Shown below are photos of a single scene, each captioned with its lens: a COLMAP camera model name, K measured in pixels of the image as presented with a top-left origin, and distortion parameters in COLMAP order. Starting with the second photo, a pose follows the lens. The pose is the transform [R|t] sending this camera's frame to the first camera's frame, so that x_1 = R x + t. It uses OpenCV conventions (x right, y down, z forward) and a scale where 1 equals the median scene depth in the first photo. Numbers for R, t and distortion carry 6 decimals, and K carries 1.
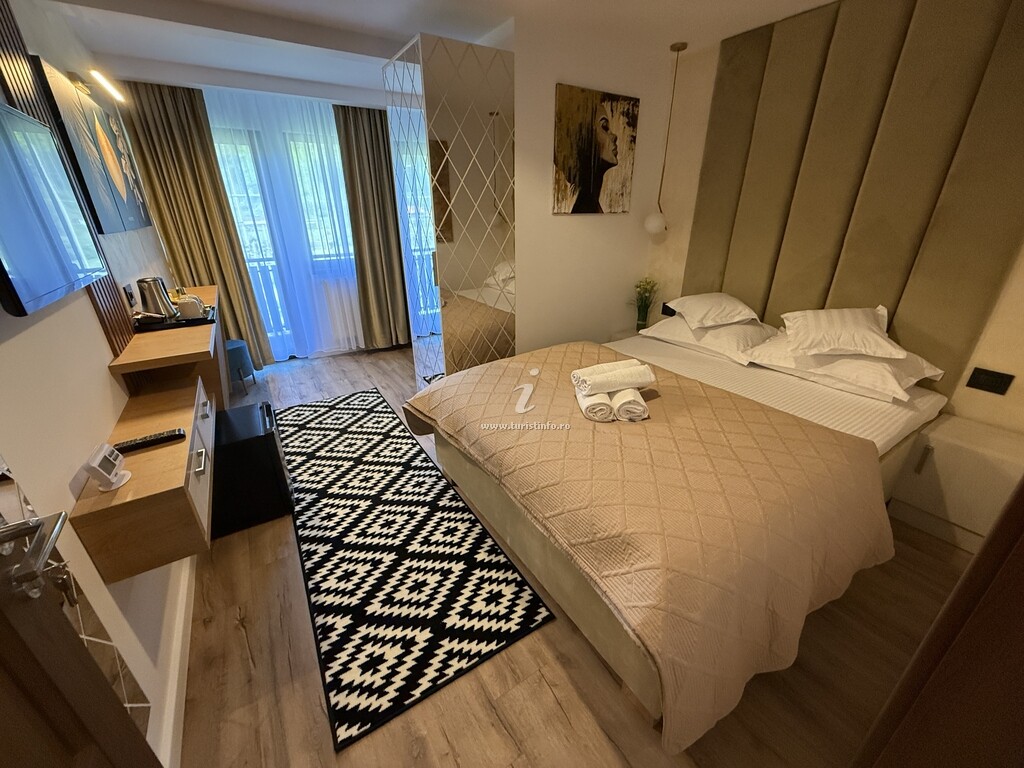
lens RADIAL K [[406.6, 0, 509.3], [0, 406.6, 383.7], [0, 0, 1]] dist [-0.000153, -0.000185]
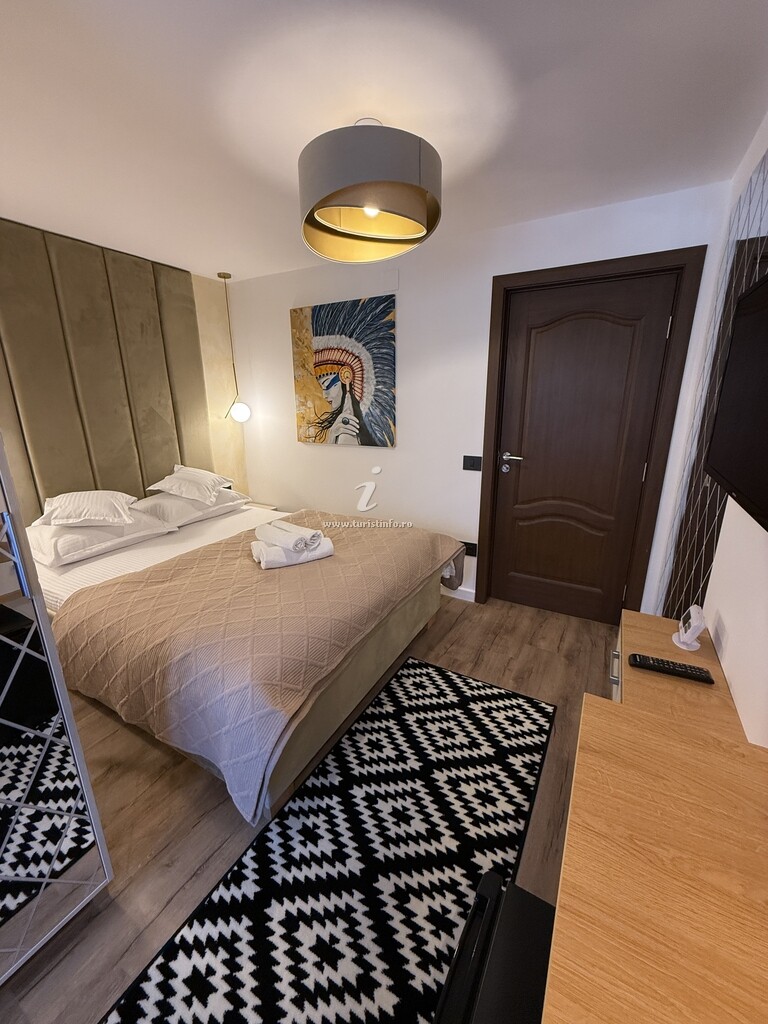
lens RADIAL K [[406.6, 0, 384.6], [0, 406.6, 511.1], [0, 0, 1]] dist [-0.000153, -0.000185]
pose [[-0.470528, -0.226998, 0.852687, -0.665573], [0.361307, 0.832055, 0.420882, -0.359300], [-0.805022, 0.506119, -0.309489, 0.834985]]
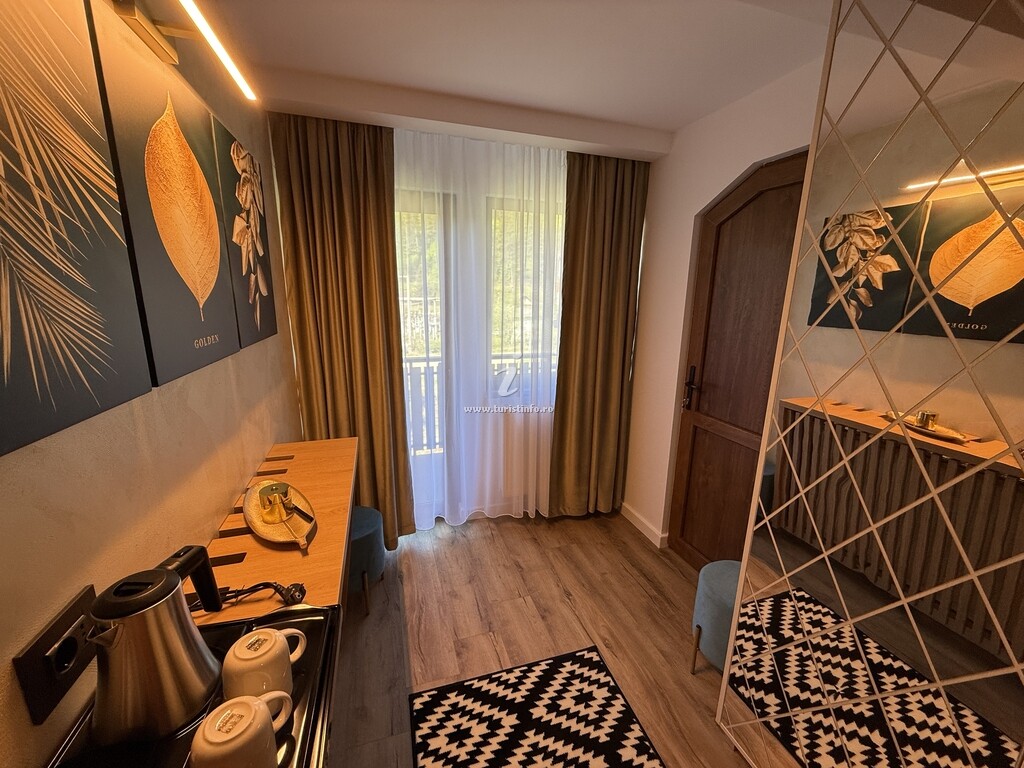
lens RADIAL K [[406.6, 0, 510.0], [0, 406.6, 385.5], [0, 0, 1]] dist [-0.000153, -0.000185]
pose [[0.965700, 0.082073, -0.246347, -0.498590], [-0.124608, 0.978831, -0.162365, -0.317725], [0.227806, 0.187492, 0.955485, 0.650194]]
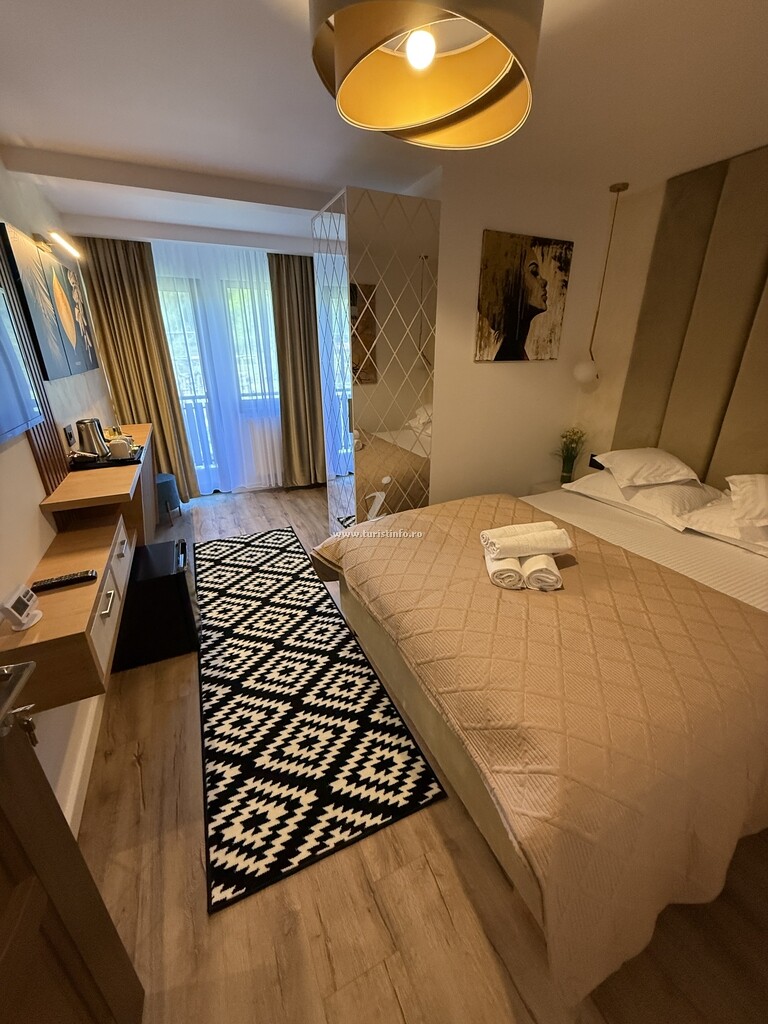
lens RADIAL K [[406.6, 0, 383.6], [0, 406.6, 509.6], [0, 0, 1]] dist [-0.000153, -0.000185]
pose [[0.991688, 0.053229, -0.117141, 0.028167], [-0.055884, 0.998247, -0.019503, -0.037994], [0.115898, 0.025887, 0.992924, 0.023008]]
